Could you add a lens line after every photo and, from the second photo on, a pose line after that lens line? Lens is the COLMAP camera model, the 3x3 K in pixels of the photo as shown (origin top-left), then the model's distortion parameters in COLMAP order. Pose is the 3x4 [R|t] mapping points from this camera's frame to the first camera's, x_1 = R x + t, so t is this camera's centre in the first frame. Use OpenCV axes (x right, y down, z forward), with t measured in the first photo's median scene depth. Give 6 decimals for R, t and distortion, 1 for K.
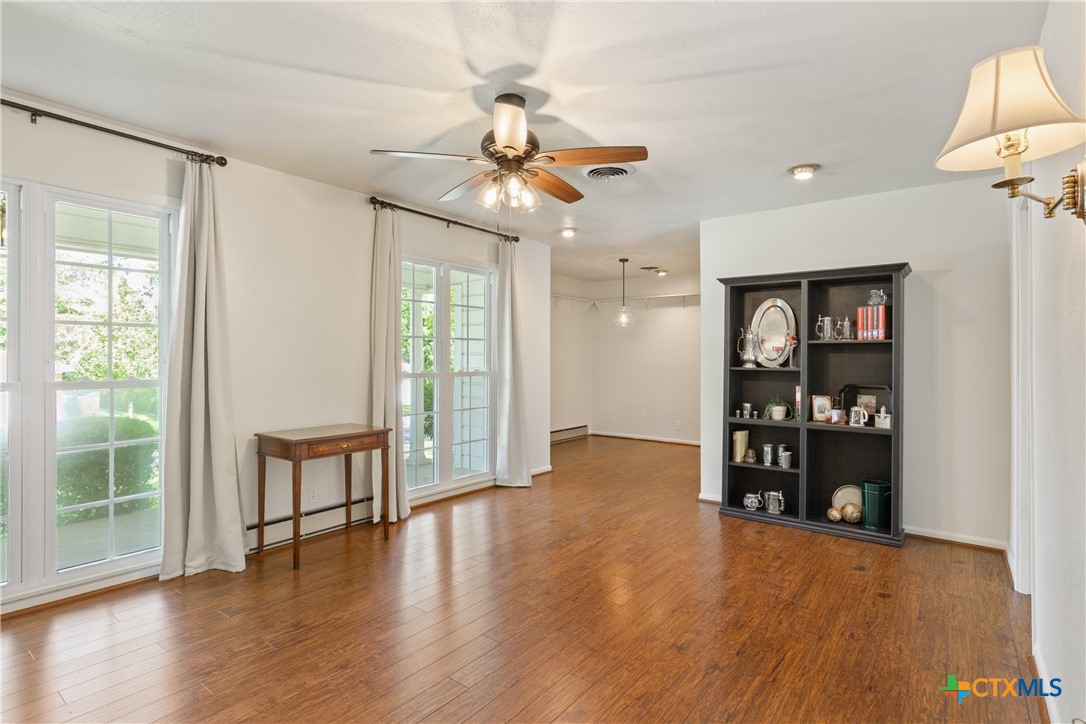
lens RADIAL K [[552.3, 0, 547.4], [0, 552.3, 360.2], [0, 0, 1]] dist [-0.004490, 0.004987]
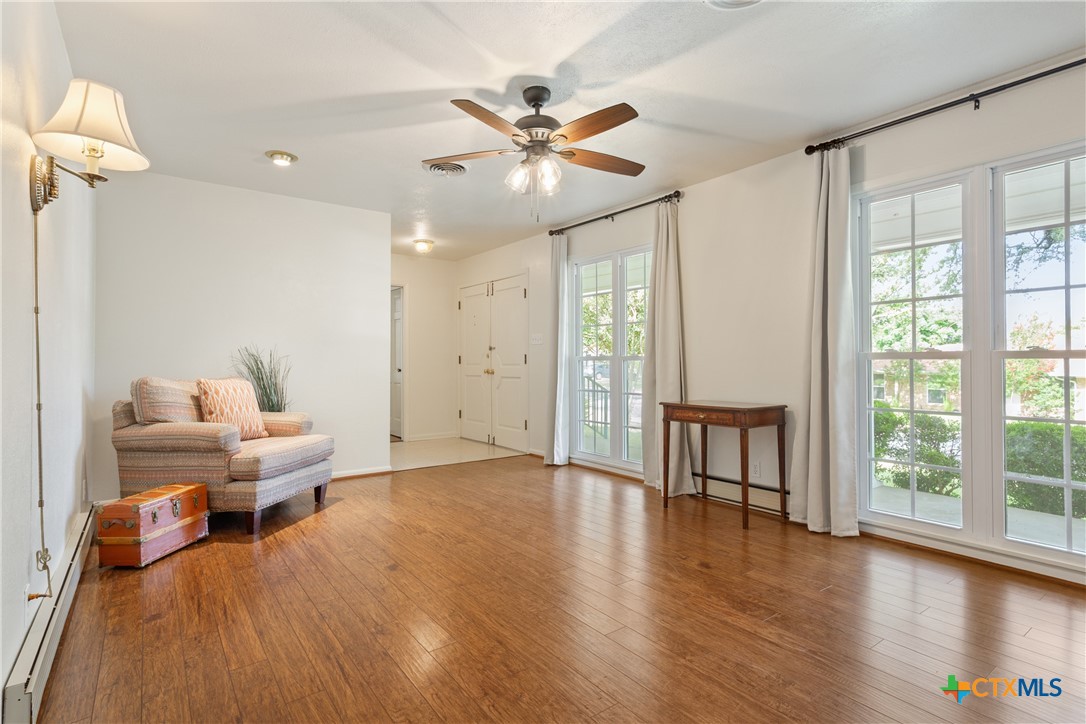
lens RADIAL K [[552.3, 0, 546.7], [0, 552.3, 369.8], [0, 0, 1]] dist [-0.004490, 0.004987]
pose [[-0.307195, 0.001475, -0.951646, 0.626896], [-0.003211, 0.999992, 0.002586, 0.051327], [0.951641, 0.003850, -0.307187, 0.868986]]
